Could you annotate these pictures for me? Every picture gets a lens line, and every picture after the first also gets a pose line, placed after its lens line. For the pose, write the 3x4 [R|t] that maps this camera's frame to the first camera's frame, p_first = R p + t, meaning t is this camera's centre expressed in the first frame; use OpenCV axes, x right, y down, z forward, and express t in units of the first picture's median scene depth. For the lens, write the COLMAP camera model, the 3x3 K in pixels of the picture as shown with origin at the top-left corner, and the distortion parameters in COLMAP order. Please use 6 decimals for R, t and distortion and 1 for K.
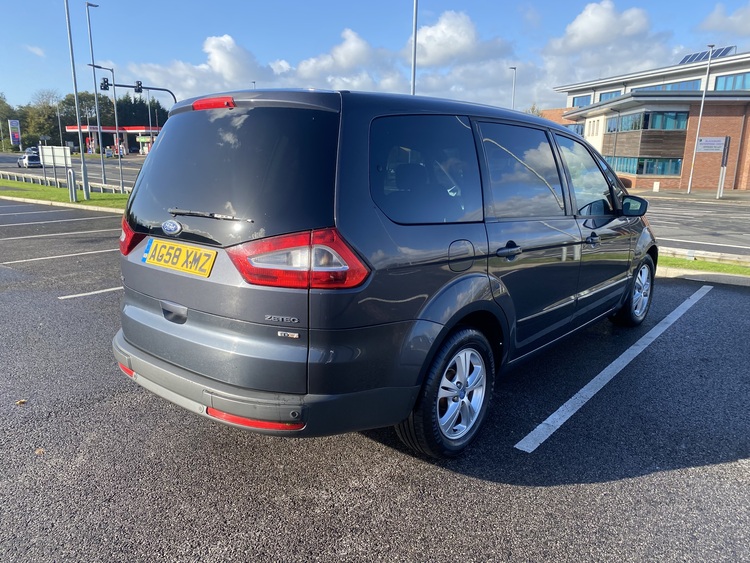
lens RADIAL K [[586.0, 0, 375.0], [0, 586.0, 281.5], [0, 0, 1]] dist [0.033813, -0.006236]
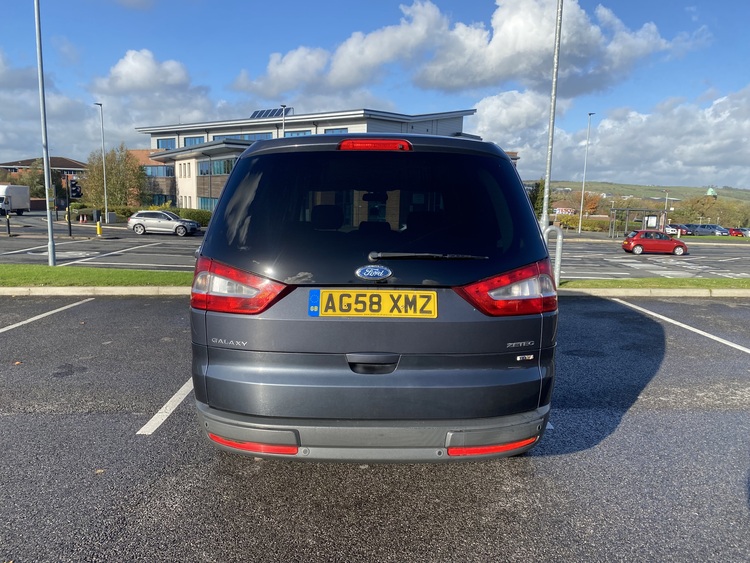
lens RADIAL K [[581.5, 0, 378.9], [0, 581.5, 286.5], [0, 0, 1]] dist [0.020673, 0.001481]
pose [[0.758953, -0.093939, 0.644333, -0.062751], [0.130523, 0.991403, -0.009202, -0.004045], [-0.637929, 0.091084, 0.764689, 0.019299]]
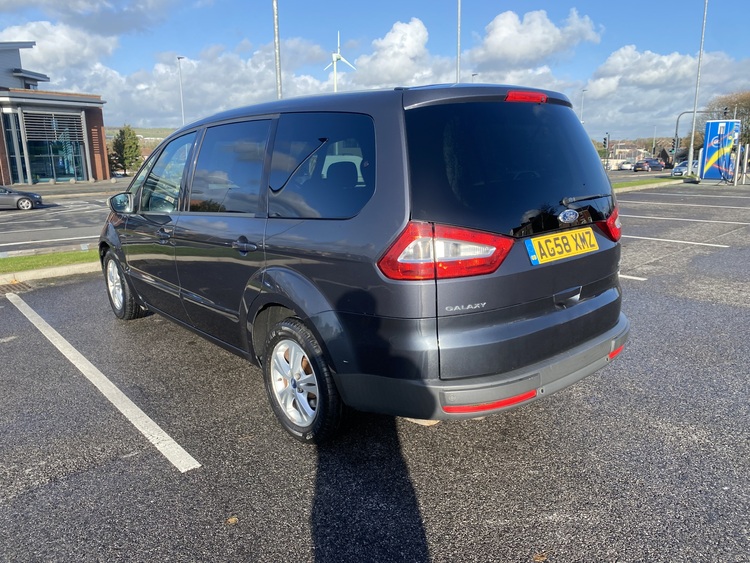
lens RADIAL K [[581.5, 0, 378.9], [0, 581.5, 286.5], [0, 0, 1]] dist [0.020673, 0.001481]
pose [[0.156228, -0.243506, 0.957234, -0.093018], [0.230025, 0.951457, 0.204494, -0.017227], [-0.960563, 0.188240, 0.204656, 0.075690]]
